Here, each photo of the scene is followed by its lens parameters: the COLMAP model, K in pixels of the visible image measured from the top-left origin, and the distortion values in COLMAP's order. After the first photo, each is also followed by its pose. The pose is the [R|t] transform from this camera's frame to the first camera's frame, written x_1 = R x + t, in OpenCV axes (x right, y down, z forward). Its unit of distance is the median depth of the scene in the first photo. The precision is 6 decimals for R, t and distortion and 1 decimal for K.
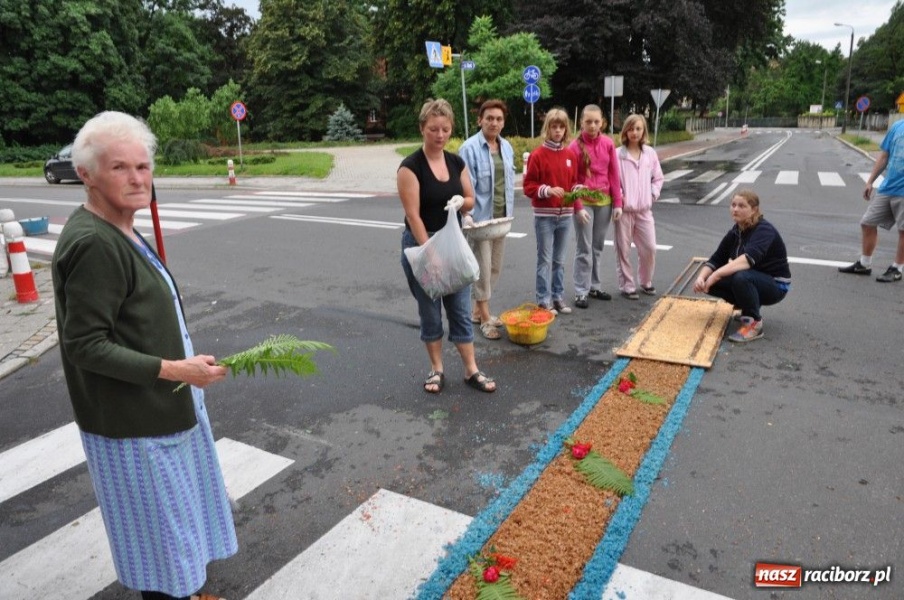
lens RADIAL K [[625.8, 0, 452.4], [0, 625.8, 305.8], [0, 0, 1]] dist [-0.116700, 0.085977]
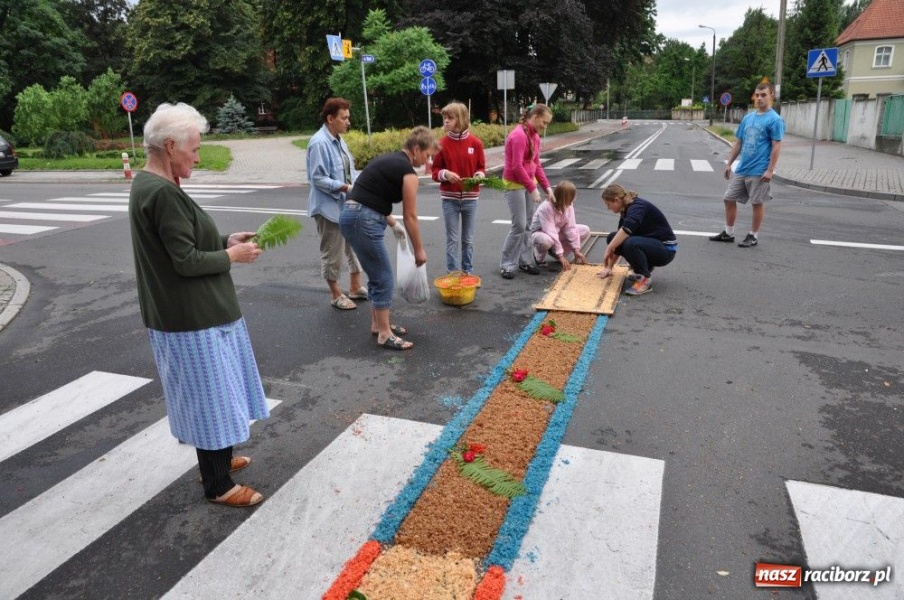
lens RADIAL K [[625.8, 0, 452.4], [0, 625.8, 305.8], [0, 0, 1]] dist [-0.116700, 0.085977]
pose [[0.985349, -0.042397, 0.165198, -0.061499], [0.040453, 0.999067, 0.015113, 0.033127], [-0.165685, -0.008209, 0.986145, -0.103851]]
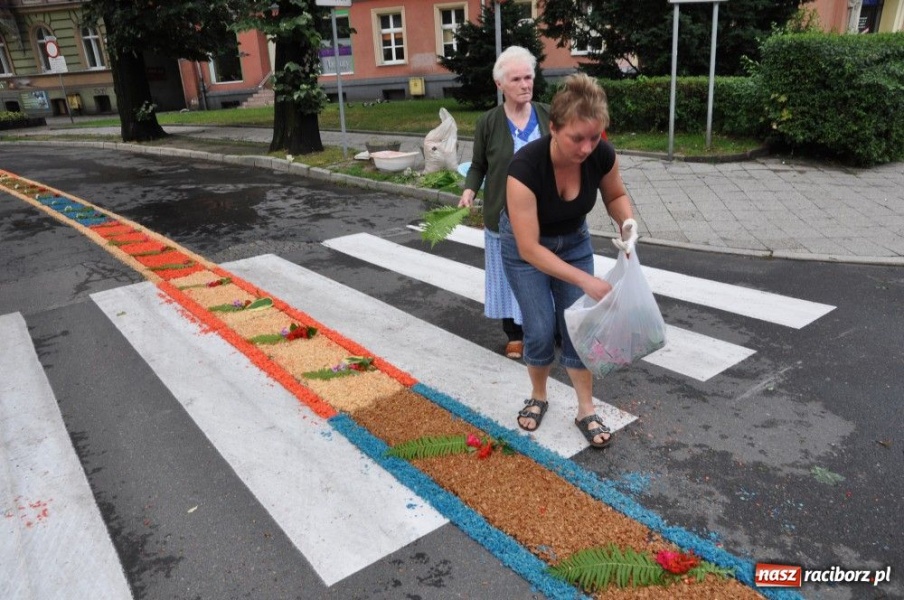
lens RADIAL K [[625.8, 0, 452.4], [0, 625.8, 305.8], [0, 0, 1]] dist [-0.116700, 0.085977]
pose [[-0.370164, 0.378171, -0.848508, 0.358570], [-0.187890, 0.864033, 0.467058, -0.127646], [0.909767, 0.332314, -0.248779, 0.412394]]
